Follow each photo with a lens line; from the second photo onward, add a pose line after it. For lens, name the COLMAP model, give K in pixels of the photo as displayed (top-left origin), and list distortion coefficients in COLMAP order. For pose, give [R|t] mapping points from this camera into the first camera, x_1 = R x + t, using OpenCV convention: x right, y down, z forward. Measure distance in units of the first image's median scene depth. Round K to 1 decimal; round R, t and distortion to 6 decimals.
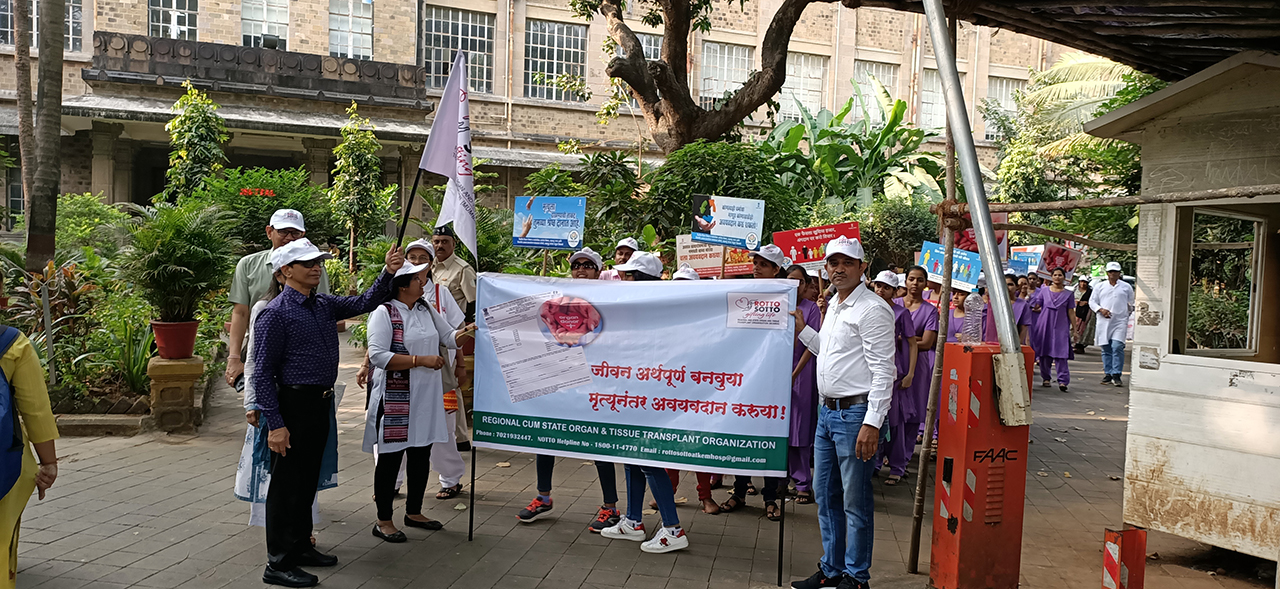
lens RADIAL K [[957.0, 0, 640.0], [0, 957.0, 294.5], [0, 0, 1]] dist [0.068256, -0.080385]
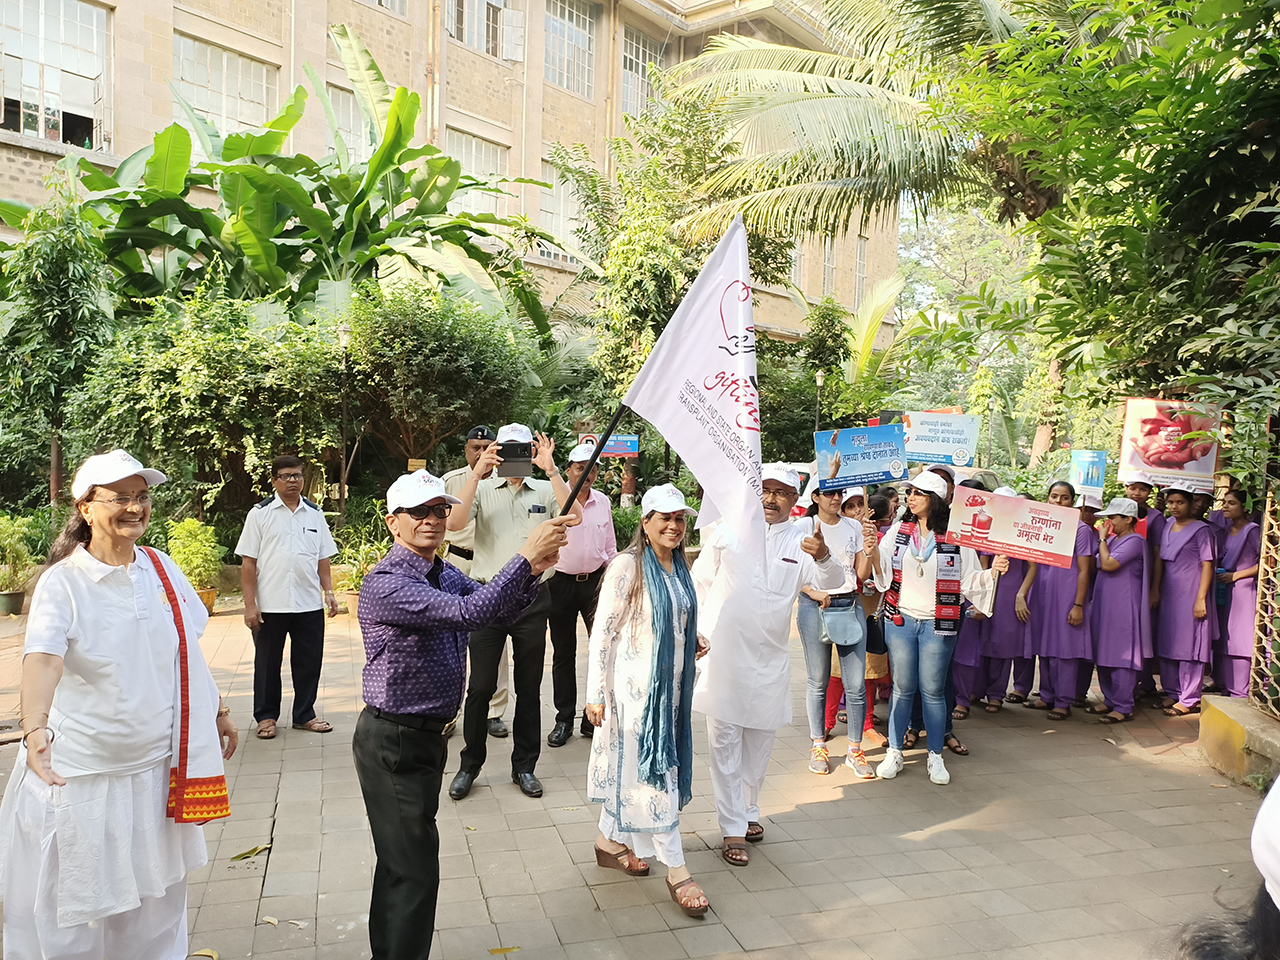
lens RADIAL K [[968.0, 0, 640.0], [0, 968.0, 480.0], [0, 0, 1]] dist [0.040788, 0.001305]
pose [[0.884114, -0.030412, 0.466280, 0.188036], [0.026216, 0.999536, 0.015484, -0.027193], [-0.466534, -0.001466, 0.884502, 0.691915]]
